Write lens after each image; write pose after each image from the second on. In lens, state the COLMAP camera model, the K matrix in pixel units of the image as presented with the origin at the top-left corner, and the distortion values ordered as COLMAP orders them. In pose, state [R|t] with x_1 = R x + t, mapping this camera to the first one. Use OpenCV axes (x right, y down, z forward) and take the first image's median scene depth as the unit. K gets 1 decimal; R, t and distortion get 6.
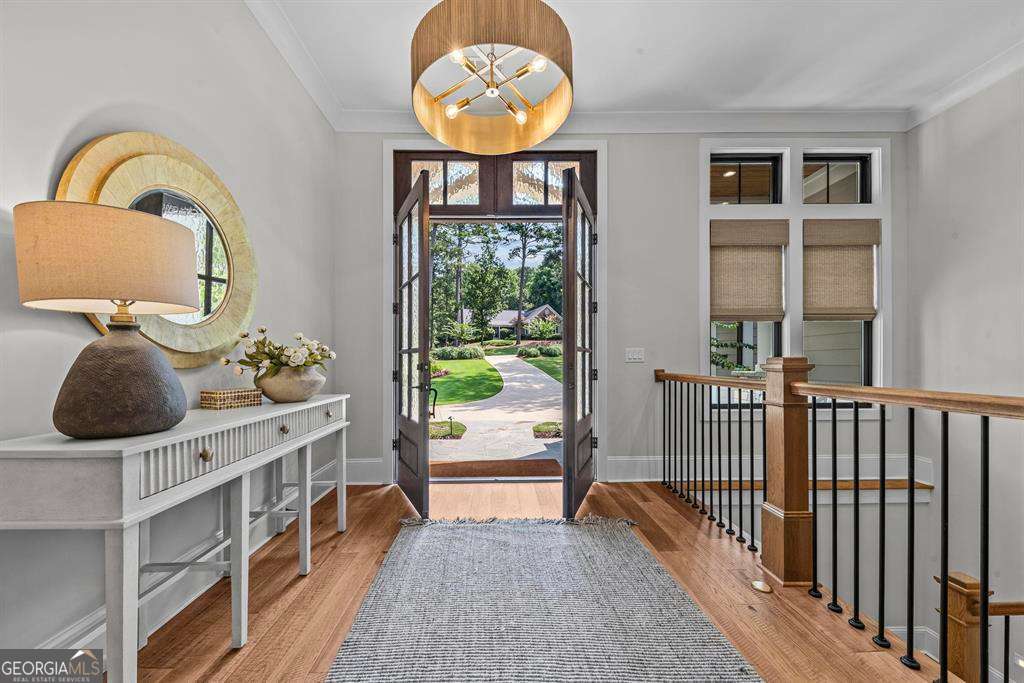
lens RADIAL K [[387.3, 0, 508.5], [0, 387.3, 350.4], [0, 0, 1]] dist [0.011422, 0.000341]
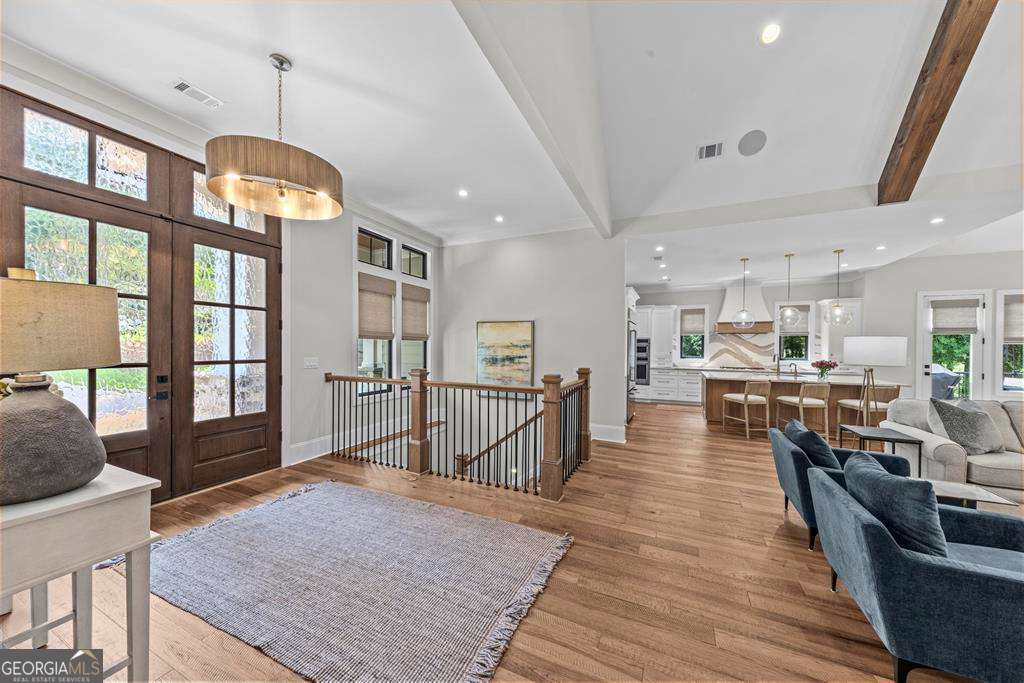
lens RADIAL K [[362.0, 0, 509.1], [0, 362.0, 348.2], [0, 0, 1]] dist [0.003208, -0.000427]
pose [[0.433350, 0.005368, 0.901210, -0.496010], [-0.009348, 0.999955, -0.001462, -0.042599], [-0.901177, -0.007791, 0.433381, -0.134121]]
